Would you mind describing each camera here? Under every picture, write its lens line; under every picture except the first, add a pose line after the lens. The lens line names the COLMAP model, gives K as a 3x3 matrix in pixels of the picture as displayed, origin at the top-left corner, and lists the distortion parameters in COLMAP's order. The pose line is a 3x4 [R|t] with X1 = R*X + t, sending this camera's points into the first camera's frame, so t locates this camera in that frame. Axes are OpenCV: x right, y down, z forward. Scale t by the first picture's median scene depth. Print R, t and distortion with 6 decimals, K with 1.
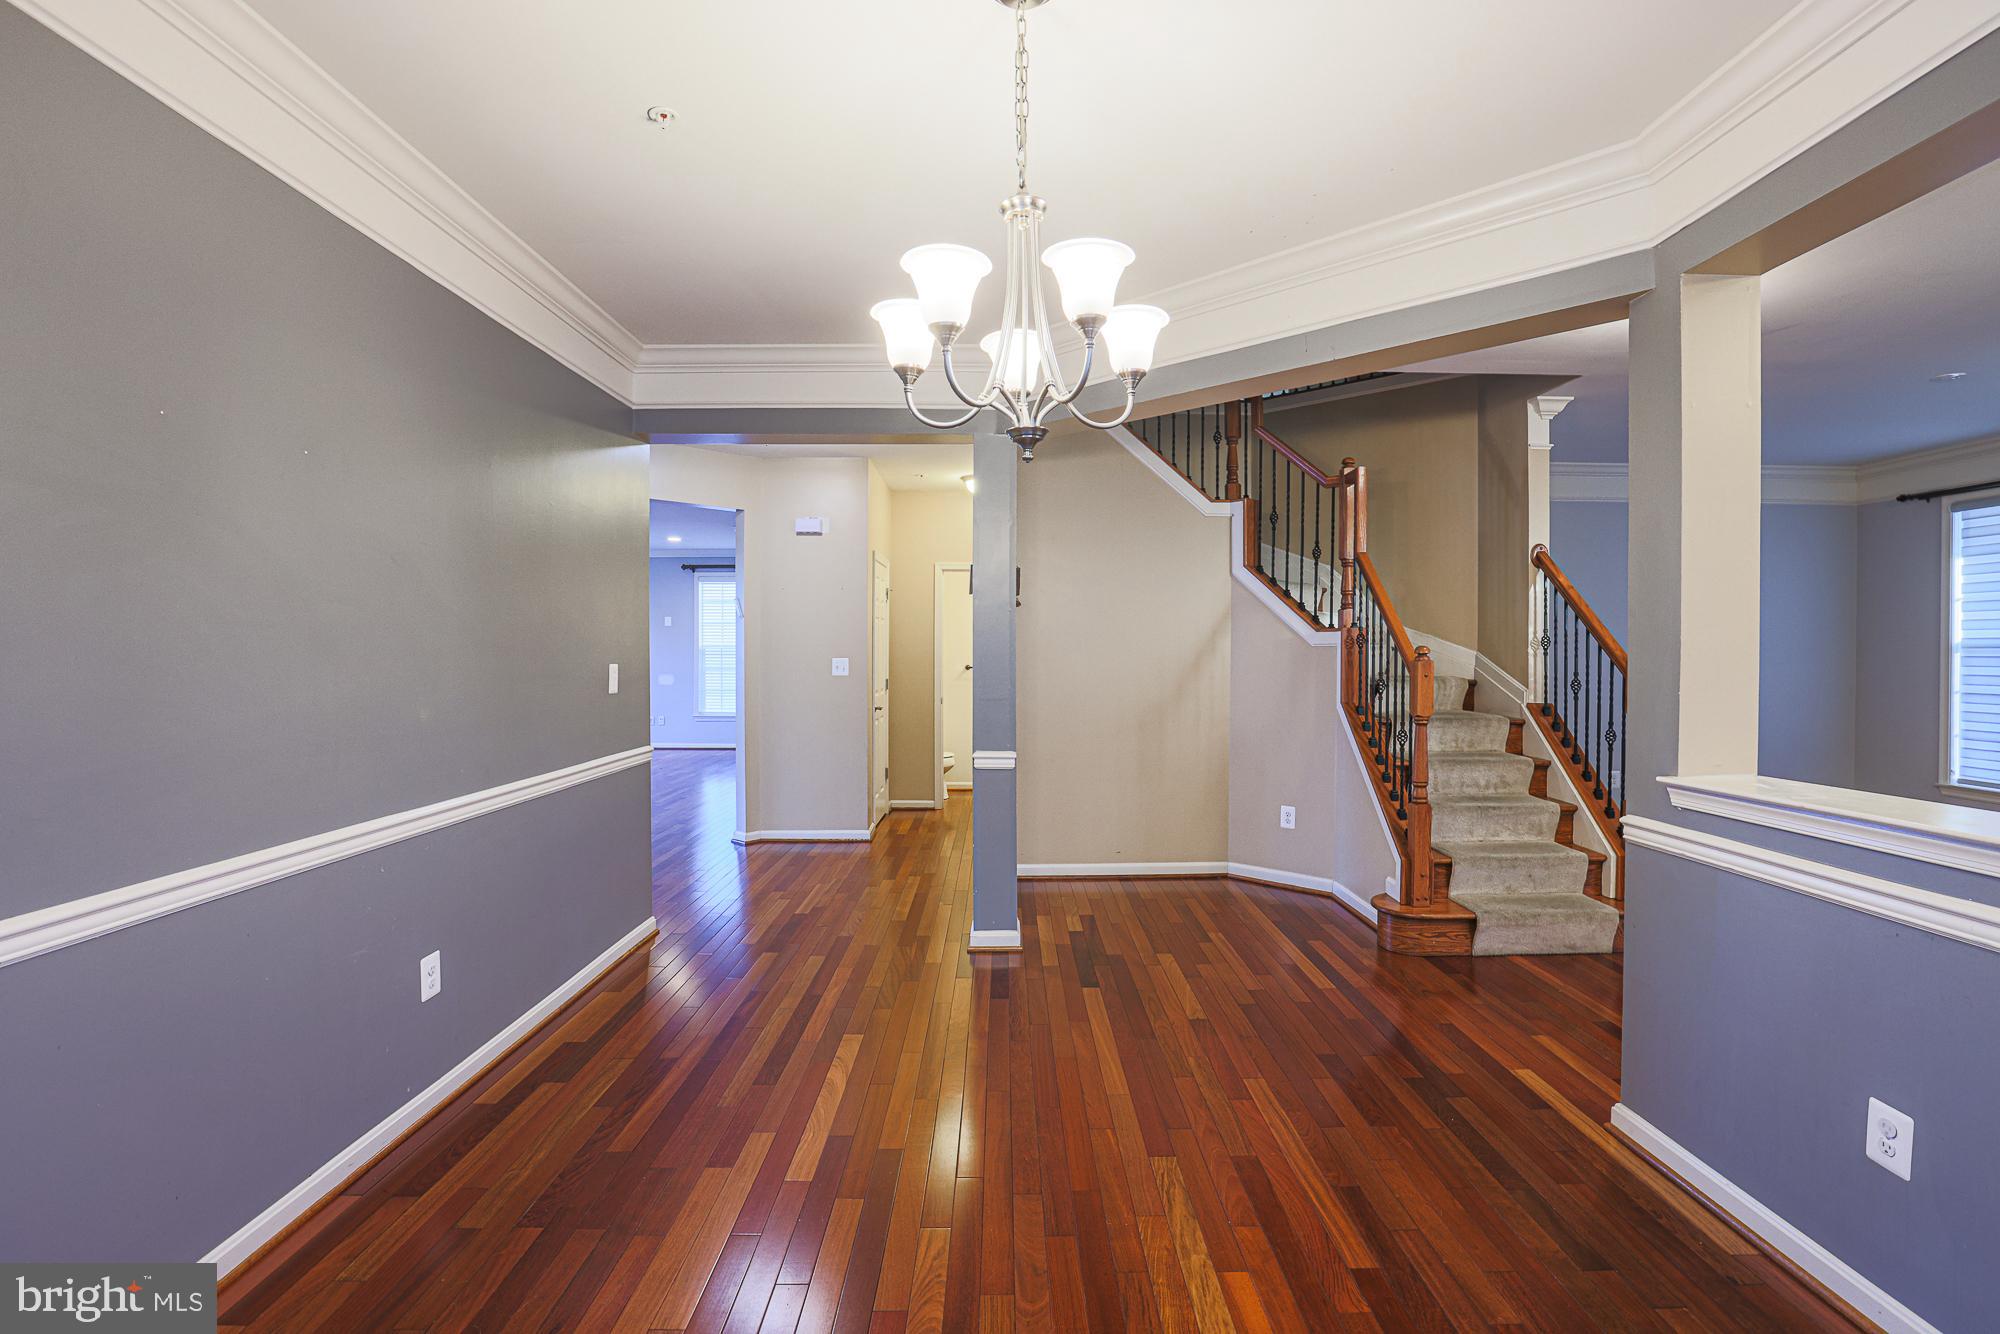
lens RADIAL K [[926.3, 0, 1006.2], [0, 926.3, 658.4], [0, 0, 1]] dist [-0.038201, 0.007327]
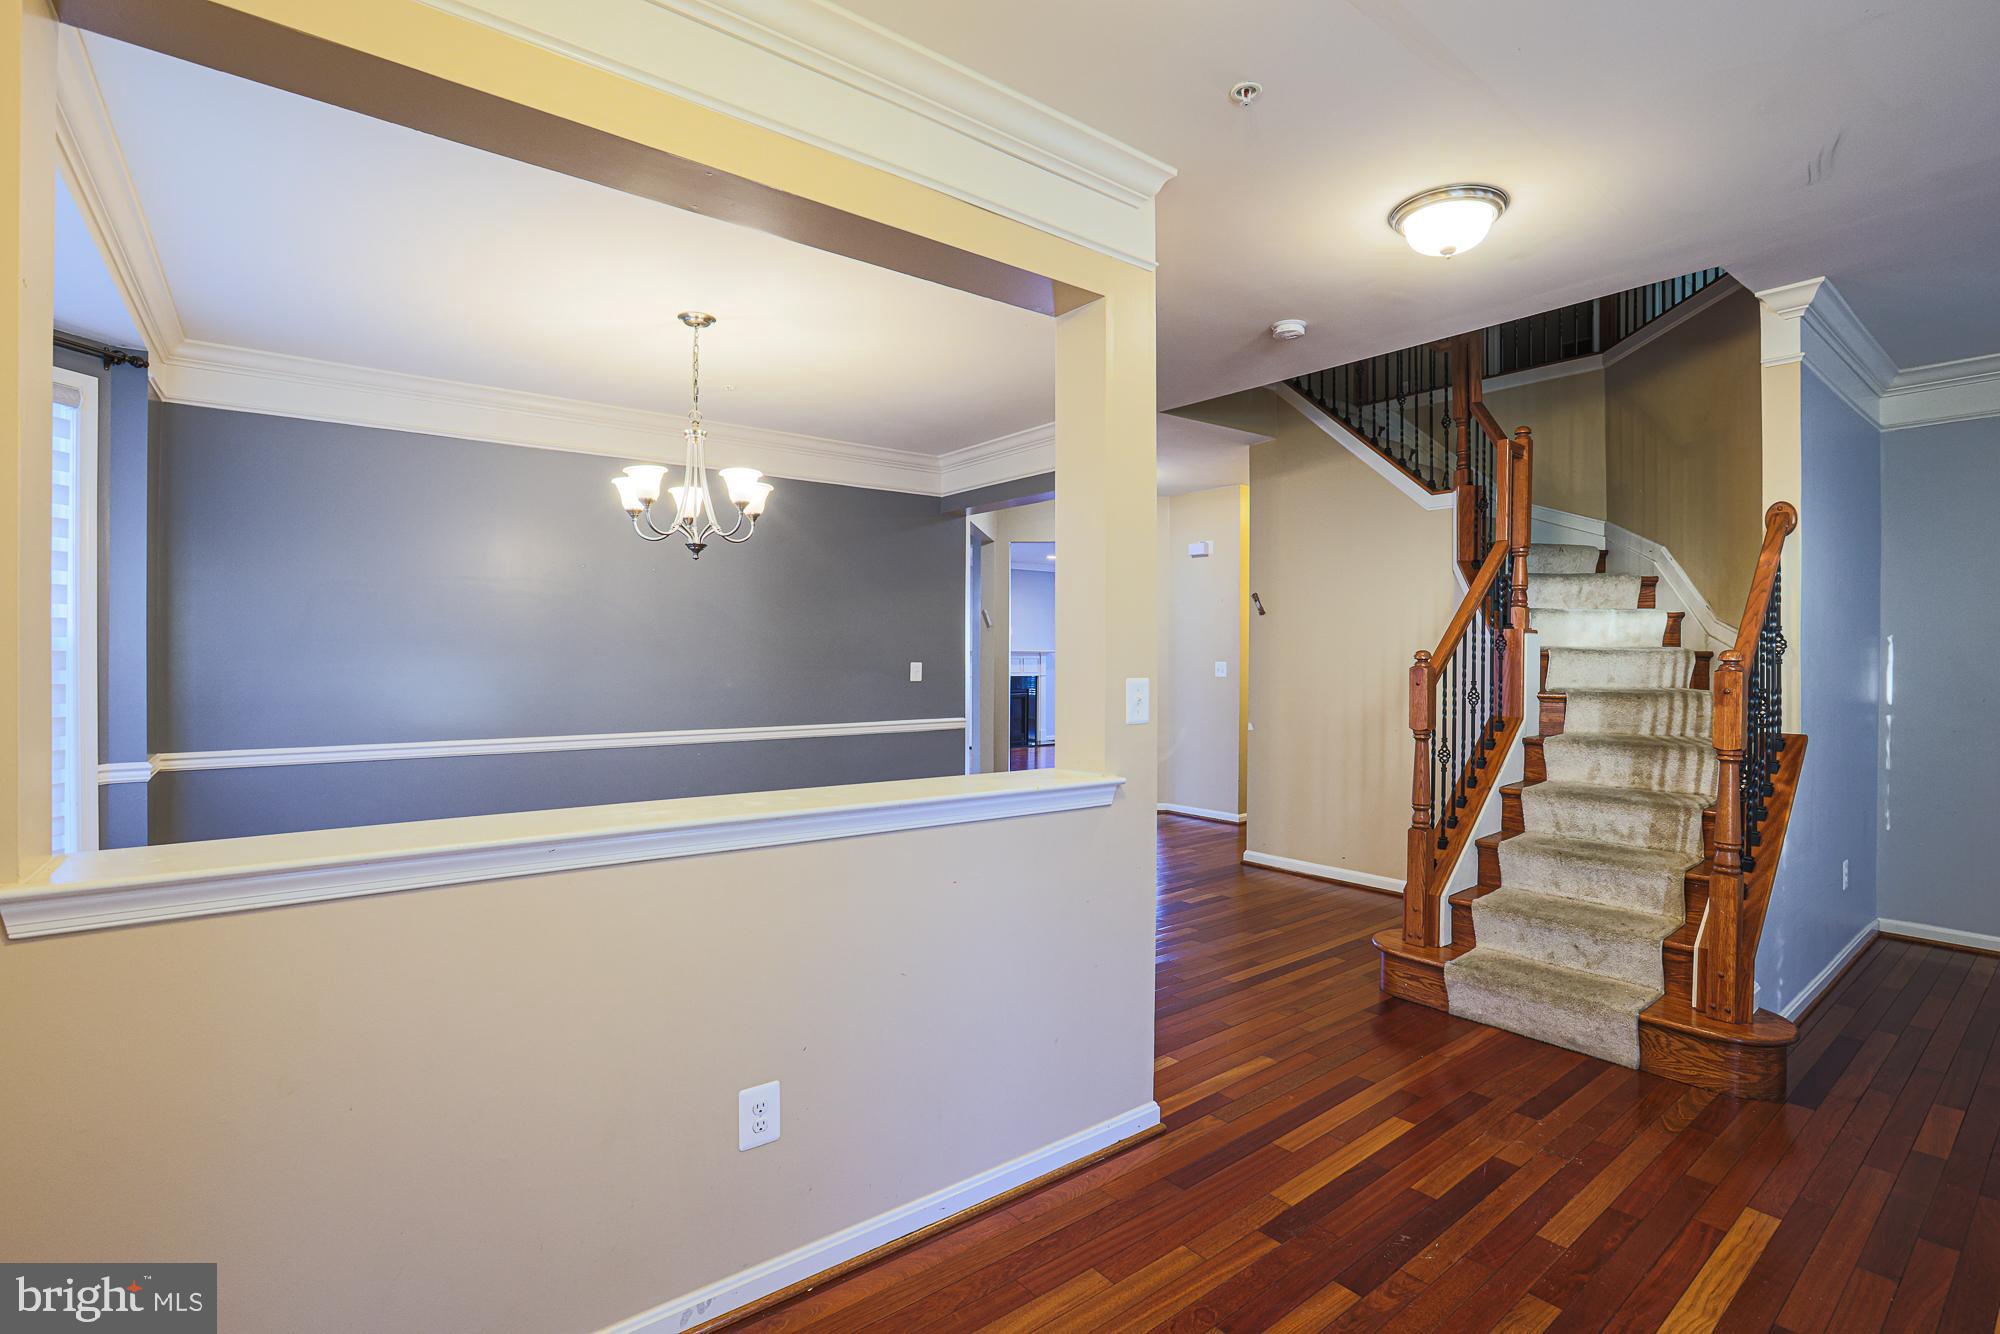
lens RADIAL K [[926.3, 0, 1010.7], [0, 926.3, 666.0], [0, 0, 1]] dist [-0.038201, 0.007327]
pose [[0.609320, 0.012539, -0.792825, 0.845541], [-0.009188, 0.999919, 0.008753, -0.002803], [0.792871, 0.001951, 0.609387, 0.139125]]
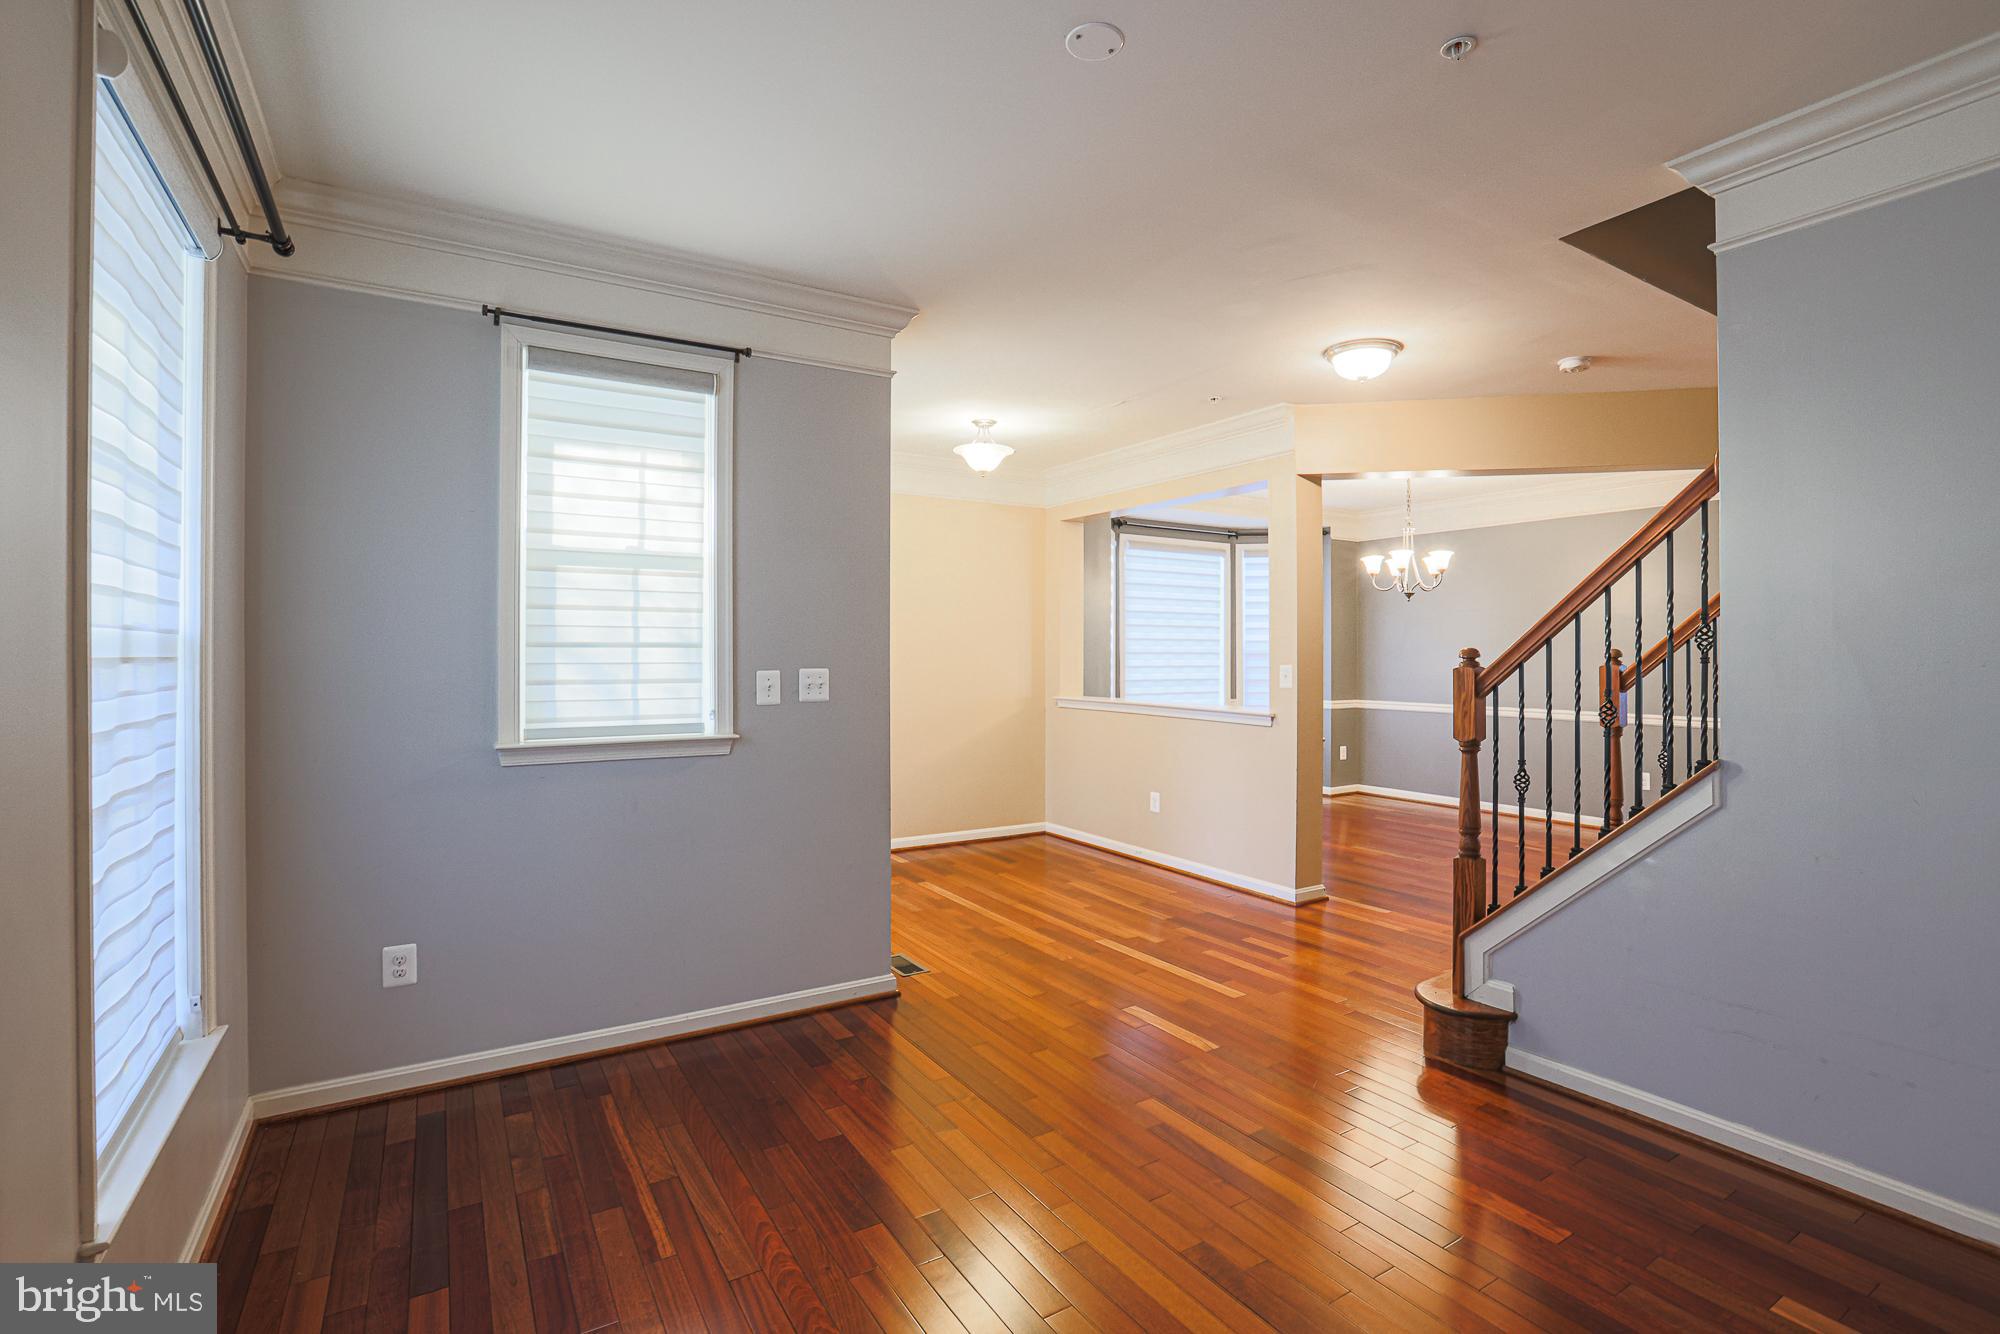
lens RADIAL K [[926.3, 0, 1019.0], [0, 926.3, 656.8], [0, 0, 1]] dist [-0.038201, 0.007327]
pose [[-0.853961, 0.000667, -0.520337, 1.317501], [-0.005896, 0.999923, 0.010957, -0.011192], [0.520304, 0.012425, -0.853891, 1.395195]]
